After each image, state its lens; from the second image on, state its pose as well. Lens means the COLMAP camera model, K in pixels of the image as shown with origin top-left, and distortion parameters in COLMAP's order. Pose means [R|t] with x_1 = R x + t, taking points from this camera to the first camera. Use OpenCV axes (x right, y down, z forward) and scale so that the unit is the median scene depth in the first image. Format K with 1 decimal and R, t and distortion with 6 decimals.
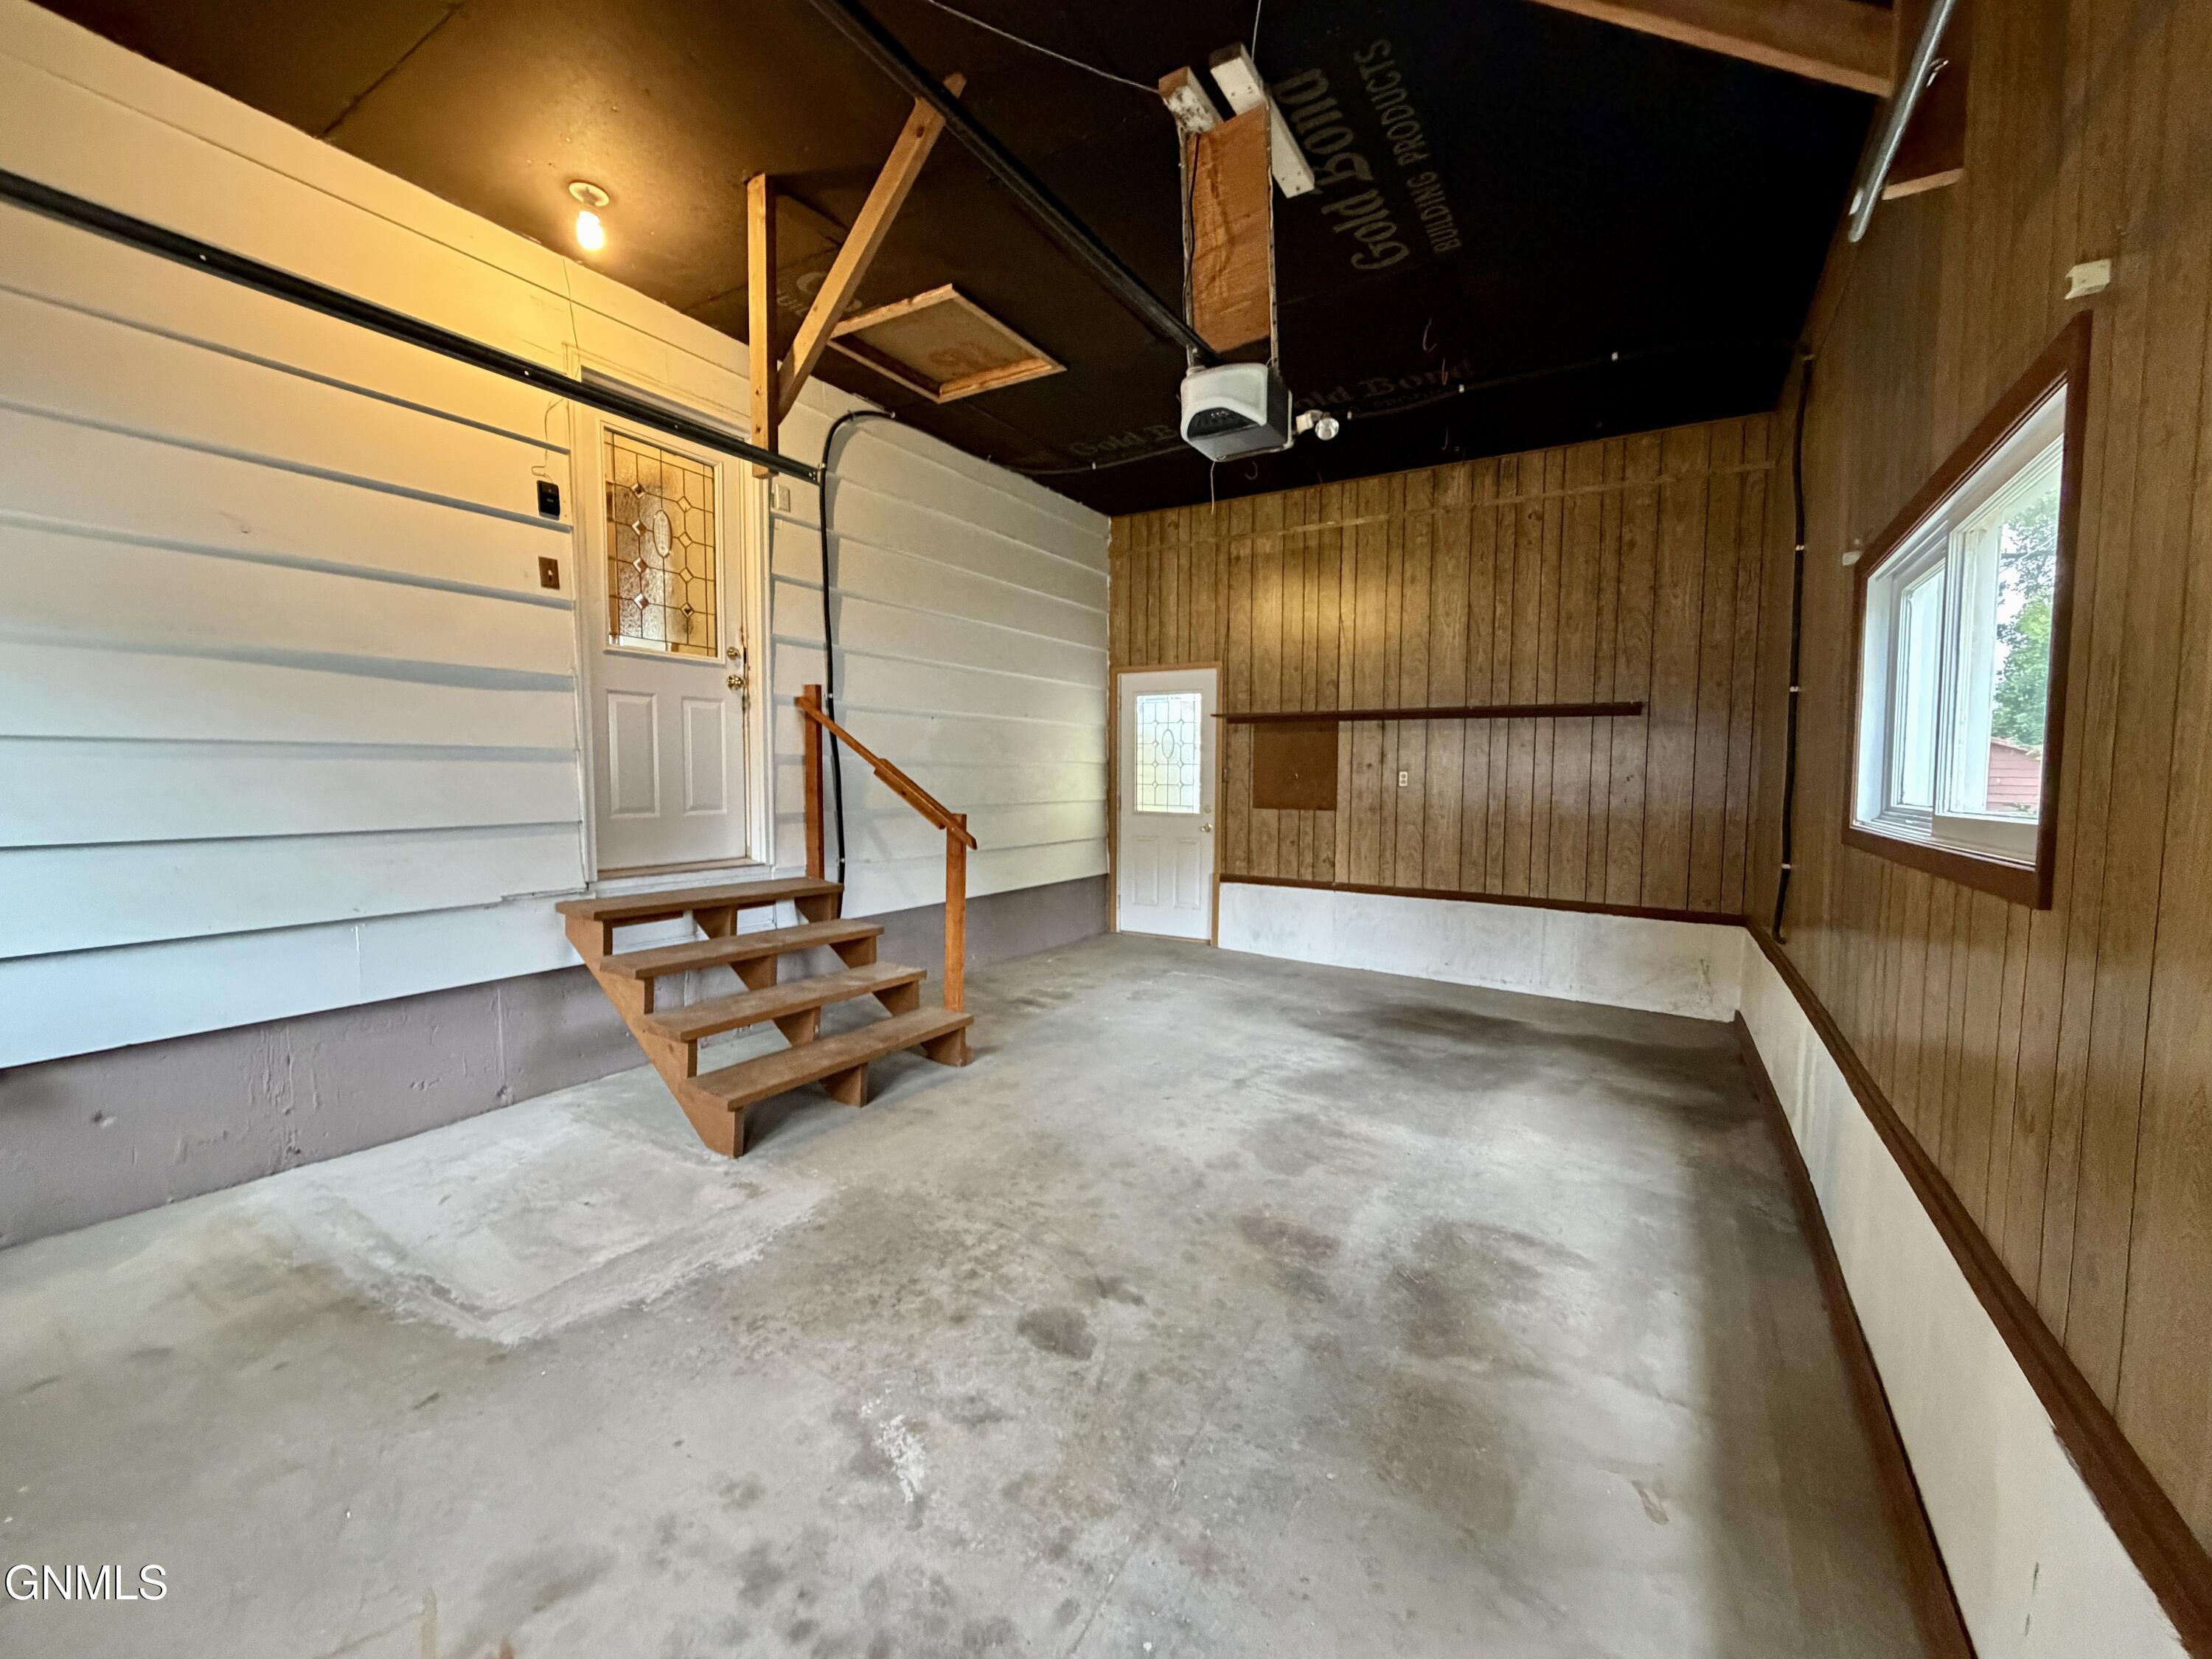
lens RADIAL K [[879.9, 0, 1100.1], [0, 879.9, 825.1], [0, 0, 1]] dist [0.000390, -0.000174]
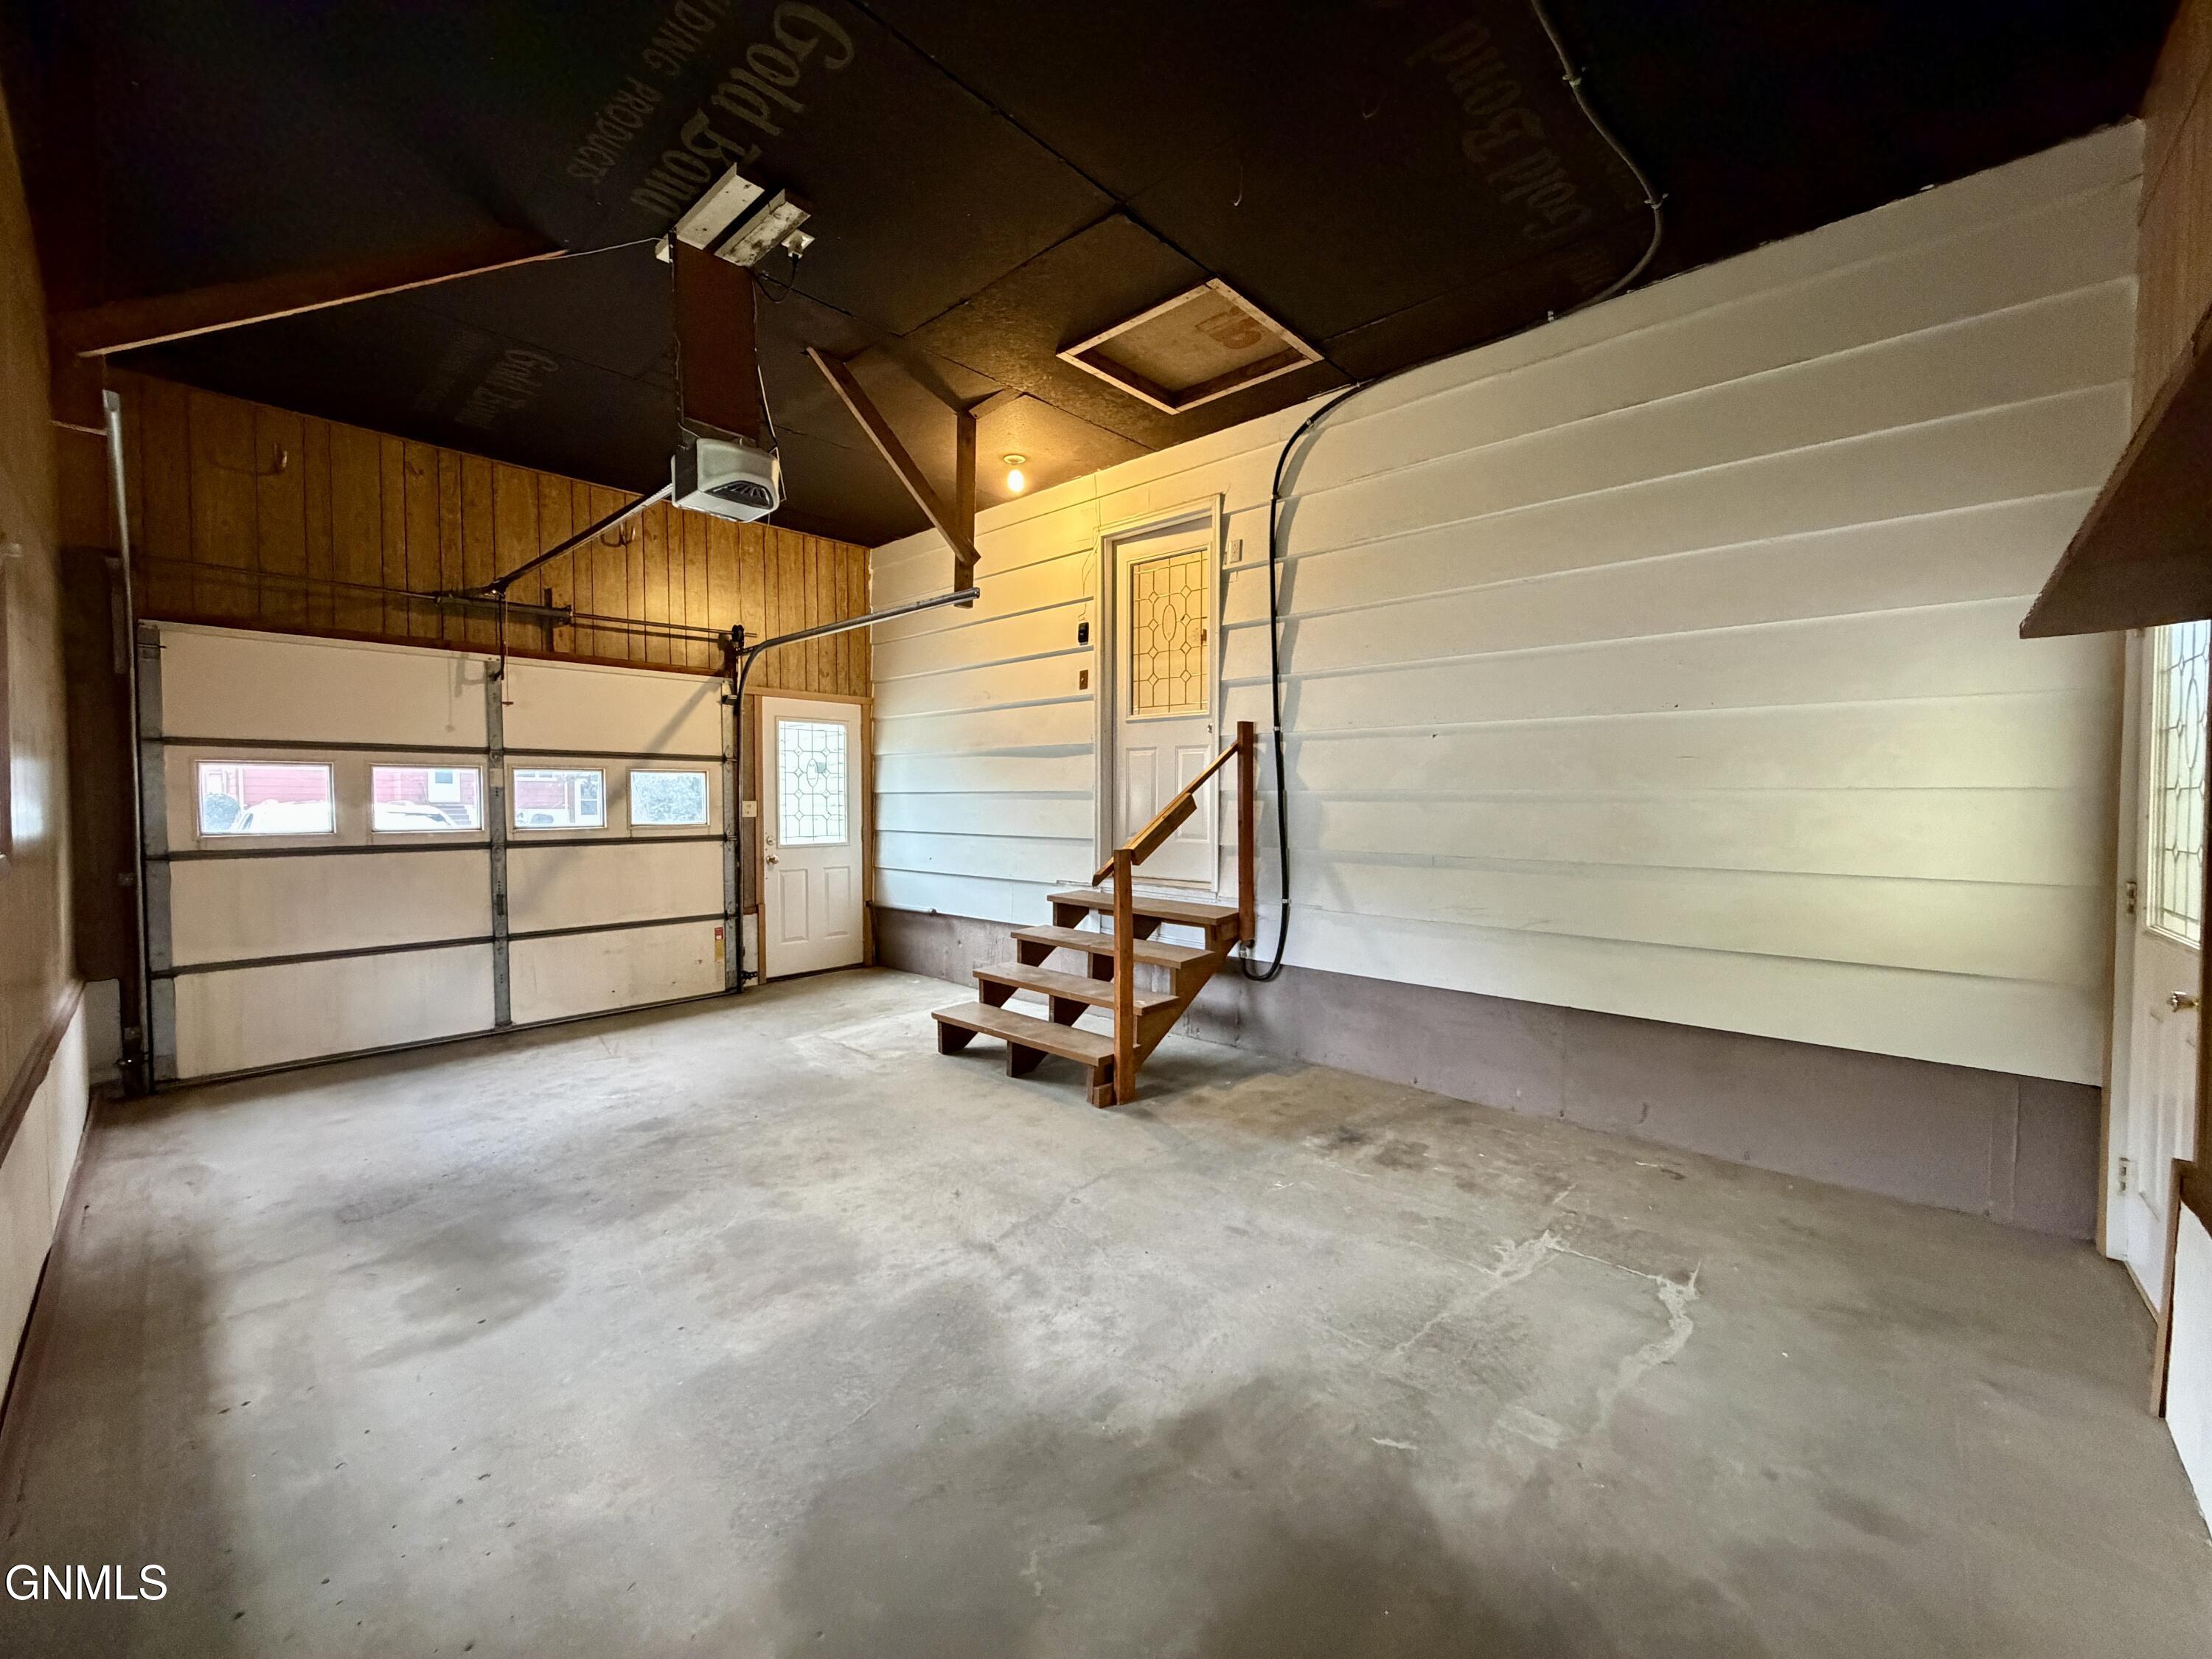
lens RADIAL K [[879.9, 0, 1096.4], [0, 879.9, 826.0], [0, 0, 1]] dist [0.000390, -0.000174]
pose [[-0.185874, 0.019847, -0.982373, 0.903451], [-0.065806, 0.997300, 0.032599, -0.077613], [0.980368, 0.070706, -0.184066, 1.310024]]
